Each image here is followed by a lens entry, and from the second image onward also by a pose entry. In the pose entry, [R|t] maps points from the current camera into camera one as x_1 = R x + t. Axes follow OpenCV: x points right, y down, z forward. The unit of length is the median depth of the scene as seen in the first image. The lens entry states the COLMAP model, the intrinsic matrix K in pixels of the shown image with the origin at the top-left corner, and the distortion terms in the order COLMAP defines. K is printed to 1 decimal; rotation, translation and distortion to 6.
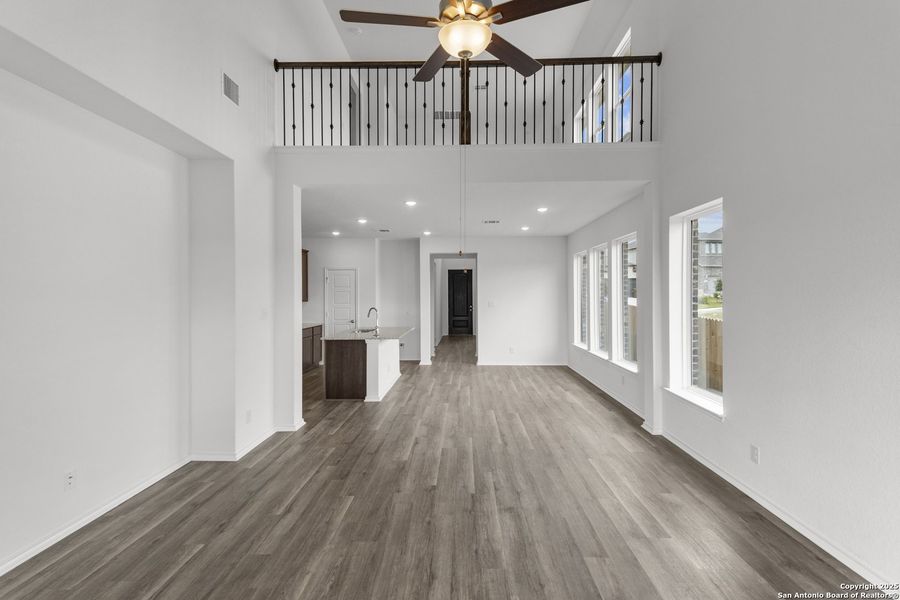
lens RADIAL K [[412.7, 0, 450.3], [0, 412.7, 297.8], [0, 0, 1]] dist [0.040920, -0.022440]
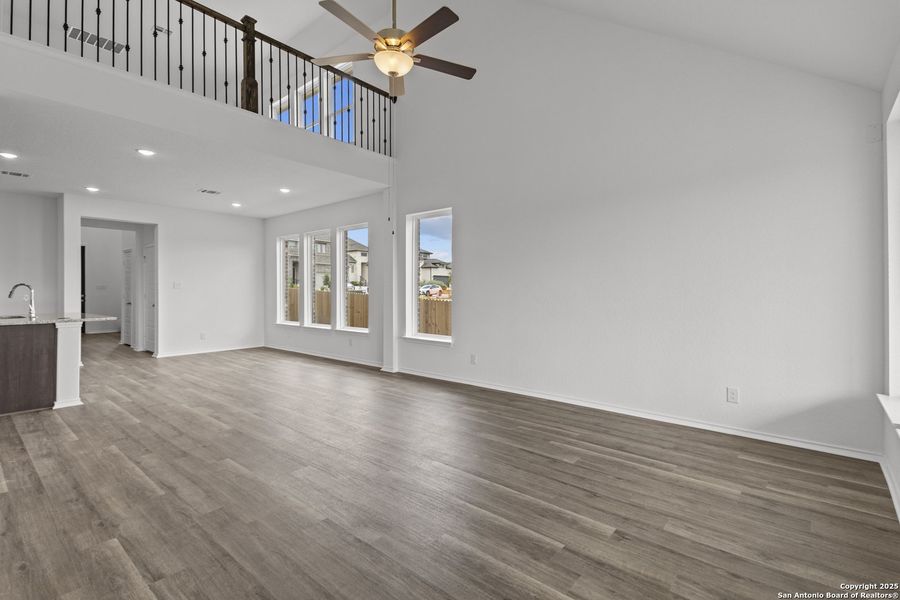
lens RADIAL K [[419.2, 0, 449.4], [0, 419.2, 290.9], [0, 0, 1]] dist [0.044228, -0.021691]
pose [[0.633936, 0.000706, 0.773386, -0.537582], [0.004570, 0.999979, -0.004659, 0.079337], [-0.773372, 0.006488, 0.633919, -0.012231]]
